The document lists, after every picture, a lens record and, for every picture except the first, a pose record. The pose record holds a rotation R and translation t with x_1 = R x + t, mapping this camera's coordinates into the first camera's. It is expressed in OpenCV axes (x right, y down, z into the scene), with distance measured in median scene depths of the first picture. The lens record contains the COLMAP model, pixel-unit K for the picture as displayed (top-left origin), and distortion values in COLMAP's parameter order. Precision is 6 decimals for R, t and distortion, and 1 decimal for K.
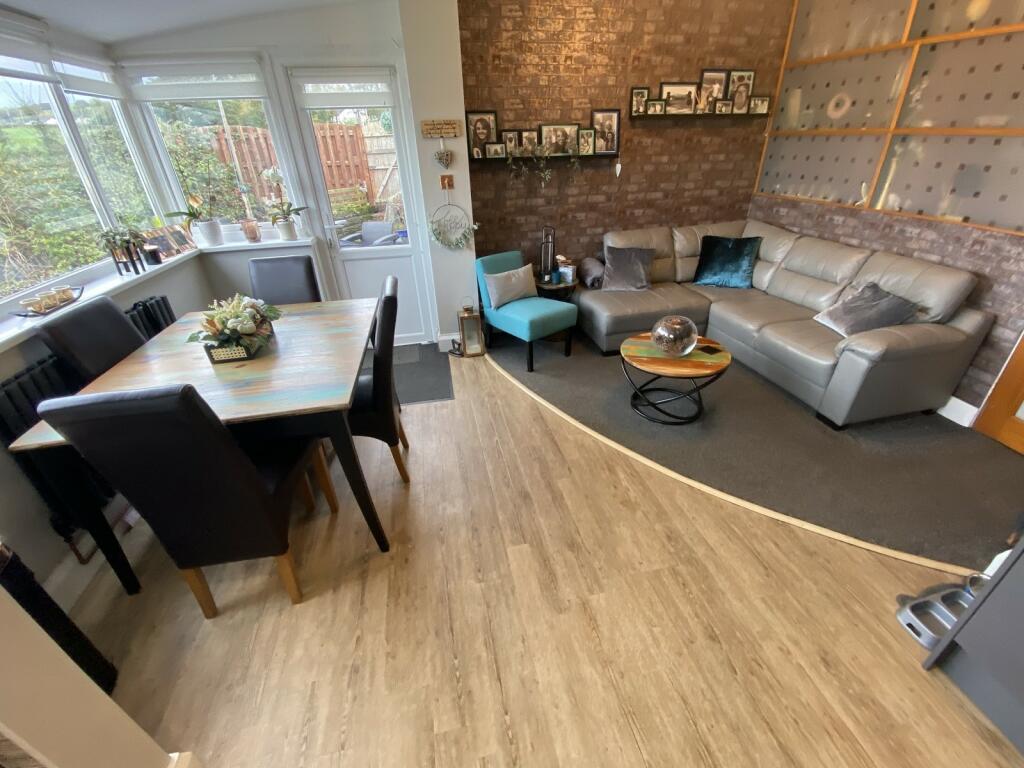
lens RADIAL K [[415.6, 0, 510.5], [0, 415.6, 384.6], [0, 0, 1]] dist [0.027081, -0.025325]
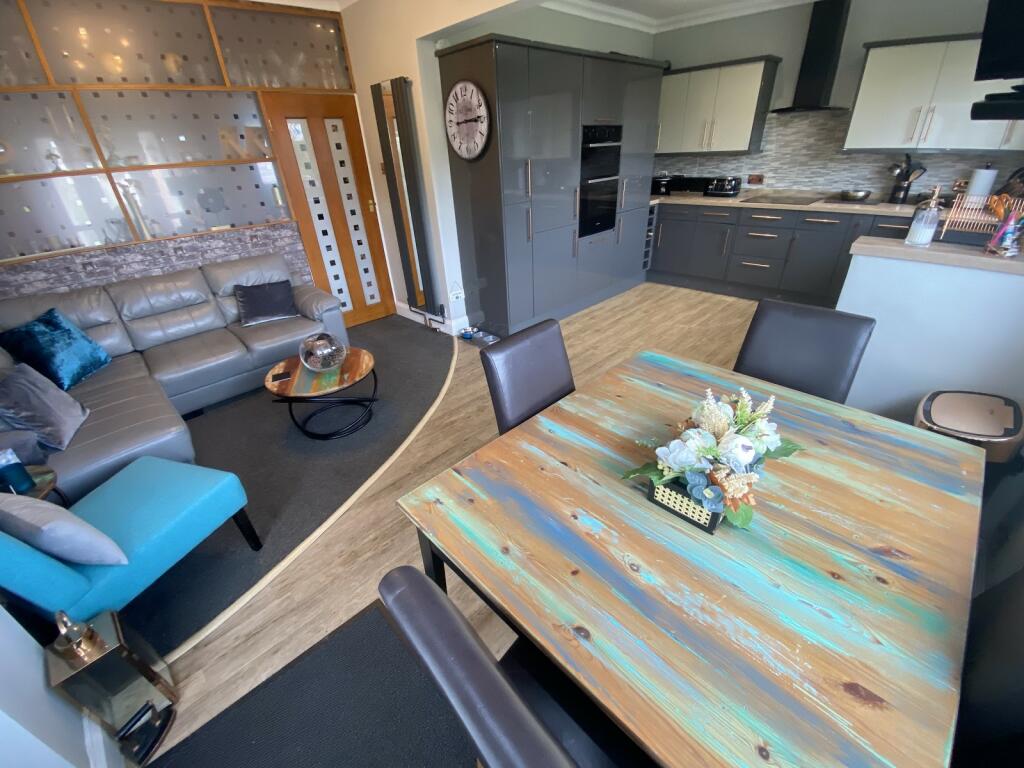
lens RADIAL K [[415.6, 0, 510.5], [0, 415.6, 384.6], [0, 0, 1]] dist [0.027081, -0.025325]
pose [[-0.541183, -0.363333, 0.758360, -0.501223], [0.466458, 0.620661, 0.630235, -0.375957], [-0.699670, 0.694816, -0.166412, 0.681755]]
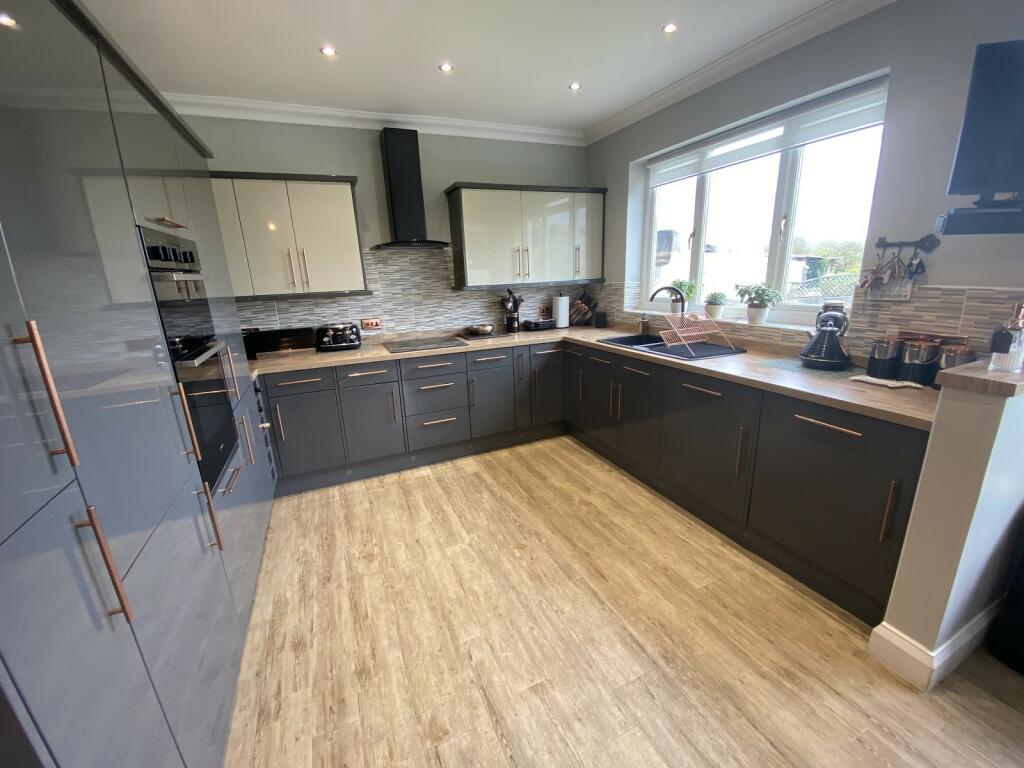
lens RADIAL K [[415.6, 0, 510.5], [0, 415.6, 384.6], [0, 0, 1]] dist [0.027081, -0.025325]
pose [[-0.975273, 0.116442, -0.187838, 0.221623], [-0.048108, 0.717700, 0.694688, -0.196970], [0.215702, 0.686547, -0.694352, 0.341553]]
